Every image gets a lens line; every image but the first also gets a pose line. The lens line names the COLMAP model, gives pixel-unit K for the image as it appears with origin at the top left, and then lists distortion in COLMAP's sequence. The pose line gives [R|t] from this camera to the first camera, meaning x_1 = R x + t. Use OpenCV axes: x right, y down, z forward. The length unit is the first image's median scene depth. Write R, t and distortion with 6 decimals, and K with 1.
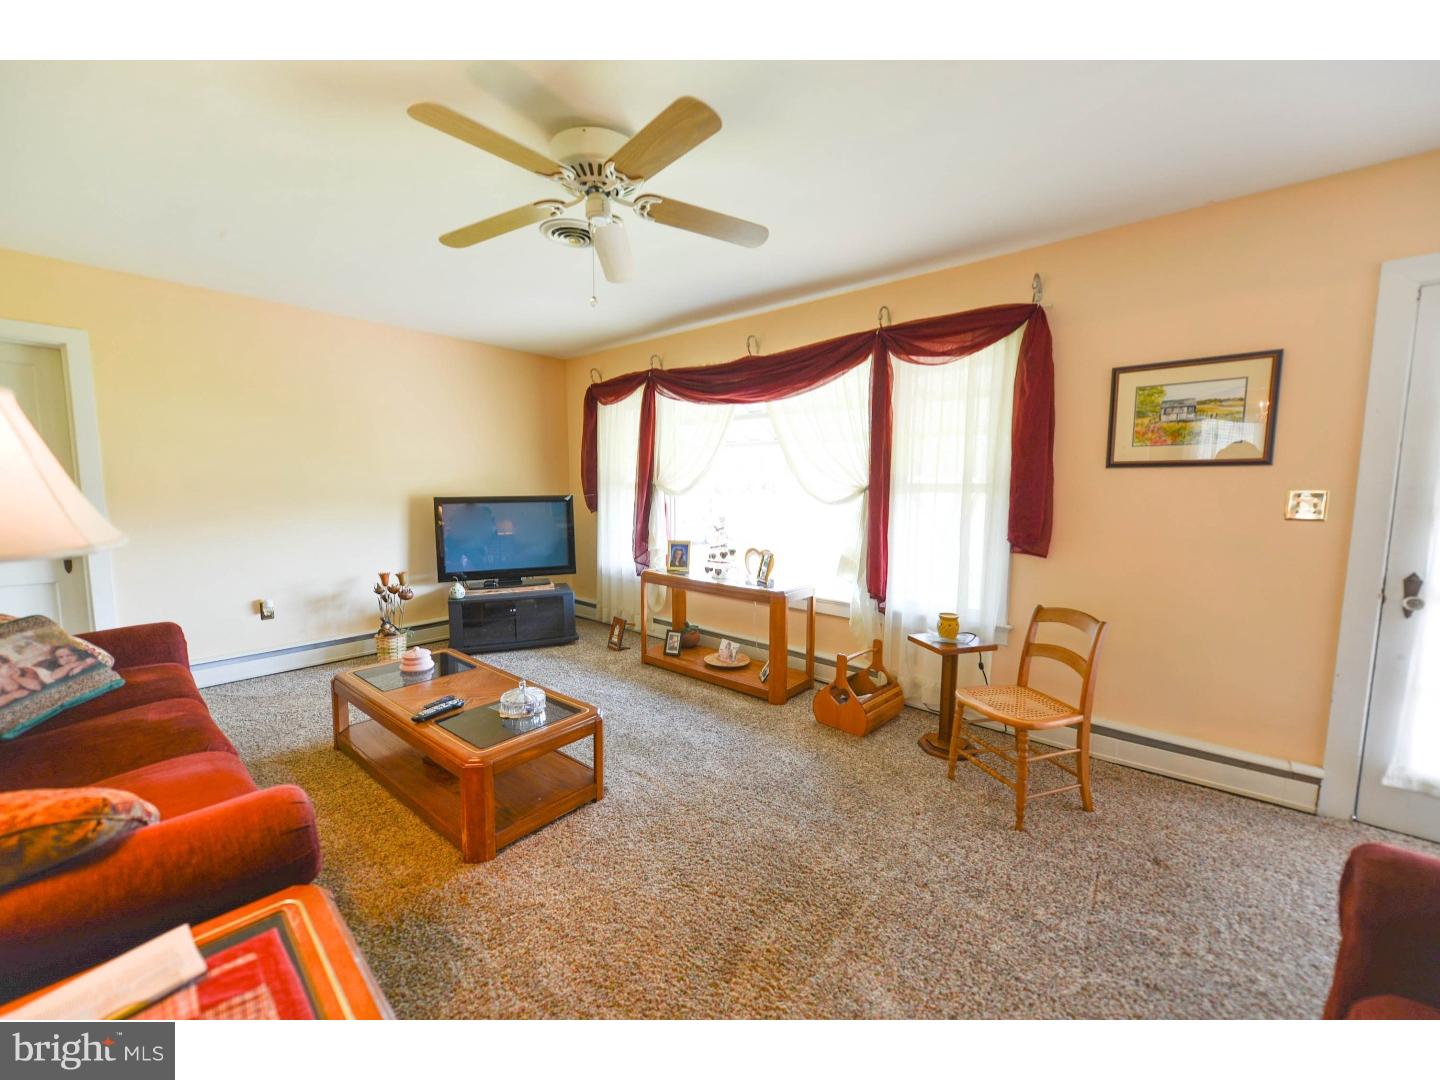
lens RADIAL K [[560.0, 0, 717.6], [0, 560.0, 541.8], [0, 0, 1]] dist [0.001312, -0.000394]
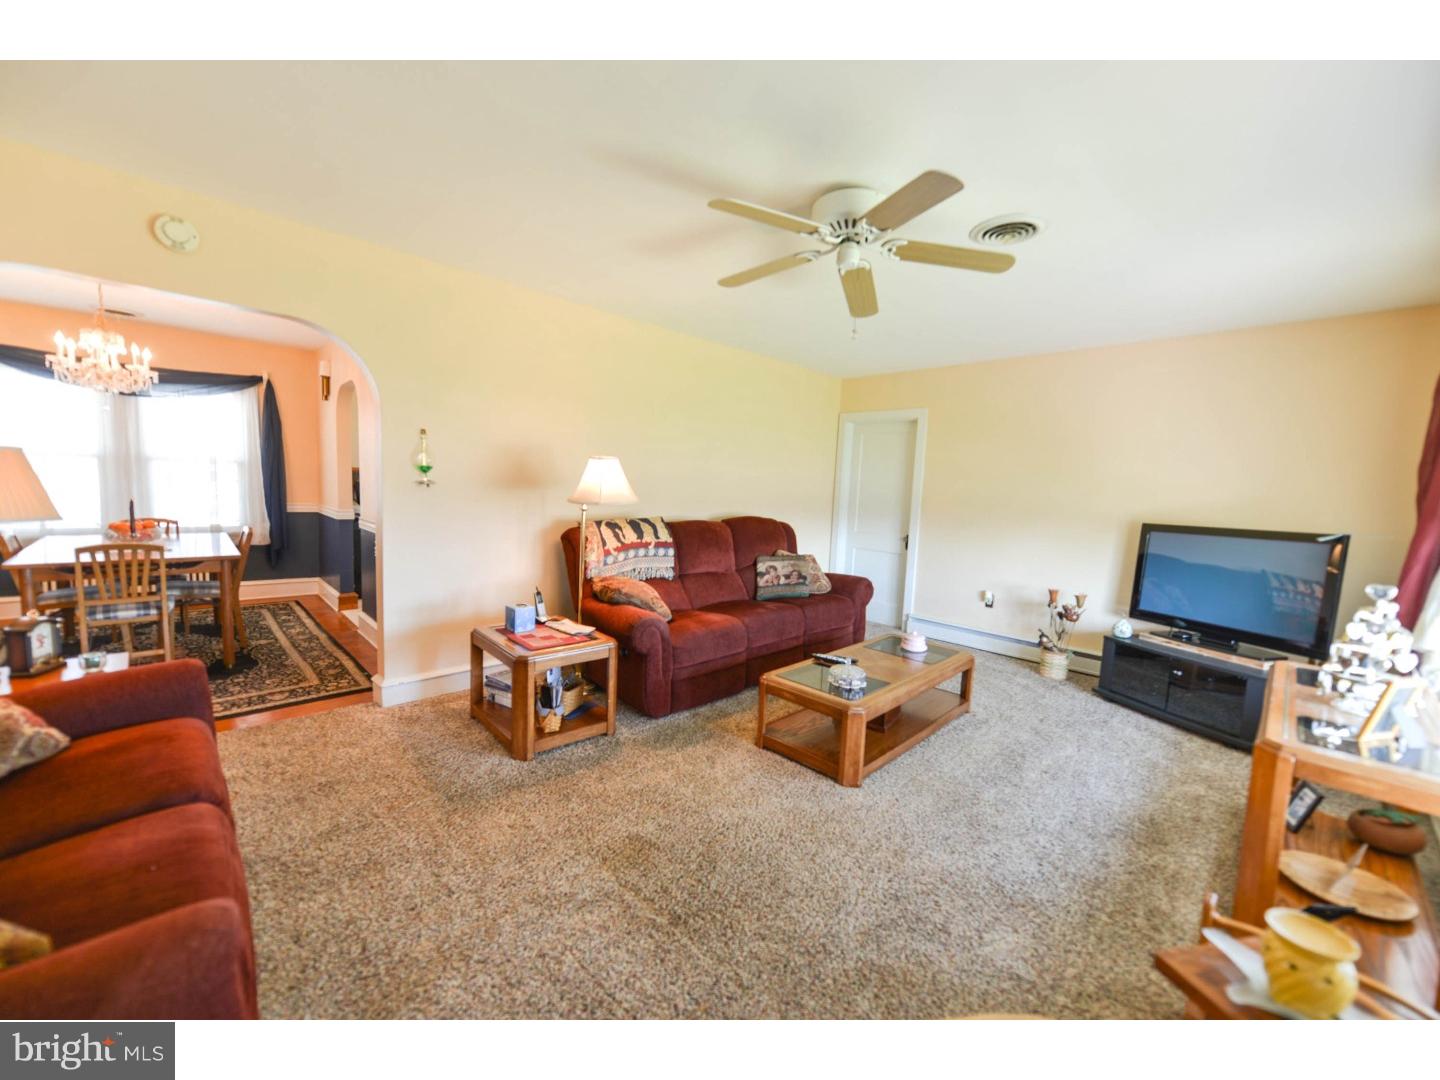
lens RADIAL K [[560.0, 0, 717.6], [0, 560.0, 541.8], [0, 0, 1]] dist [0.001312, -0.000394]
pose [[-0.094543, 0.083509, -0.992012, 0.579627], [-0.144596, 0.984756, 0.096678, -0.050291], [0.984964, 0.152581, -0.081027, 0.533603]]
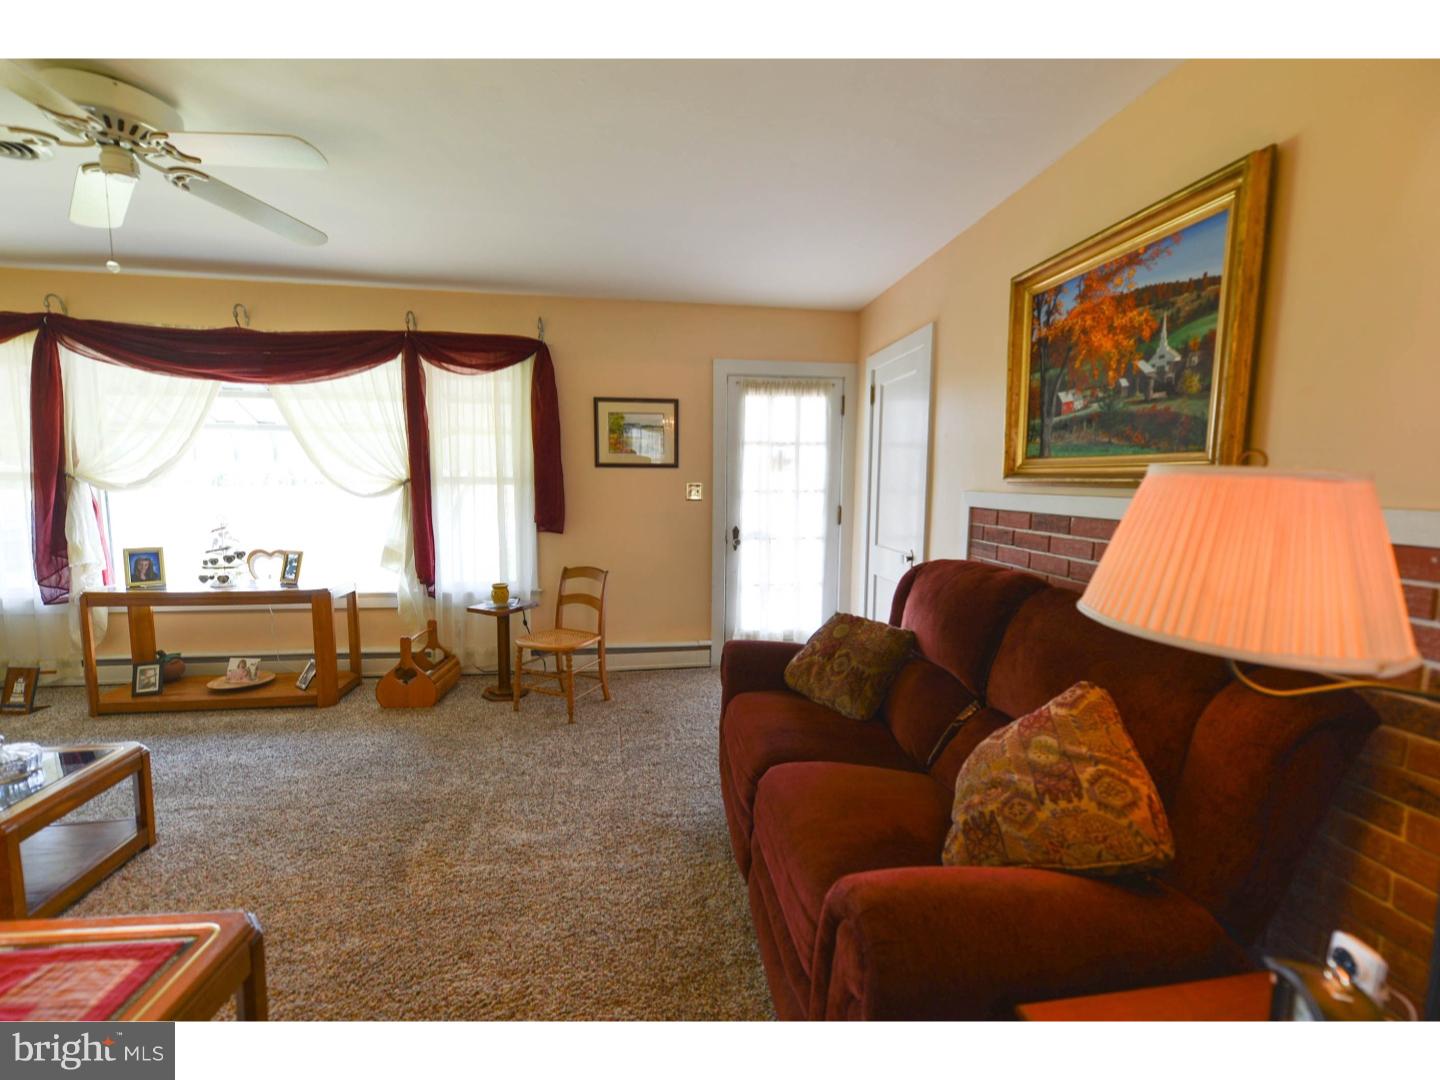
lens RADIAL K [[589.0, 0, 720.0], [0, 589.0, 540.0], [0, 0, 1]] dist [-0.000437, -0.000089]
pose [[0.653758, -0.074316, 0.753045, -0.196516], [0.069191, 0.996868, 0.038310, 0.014140], [-0.753533, 0.027059, 0.656852, -0.176779]]
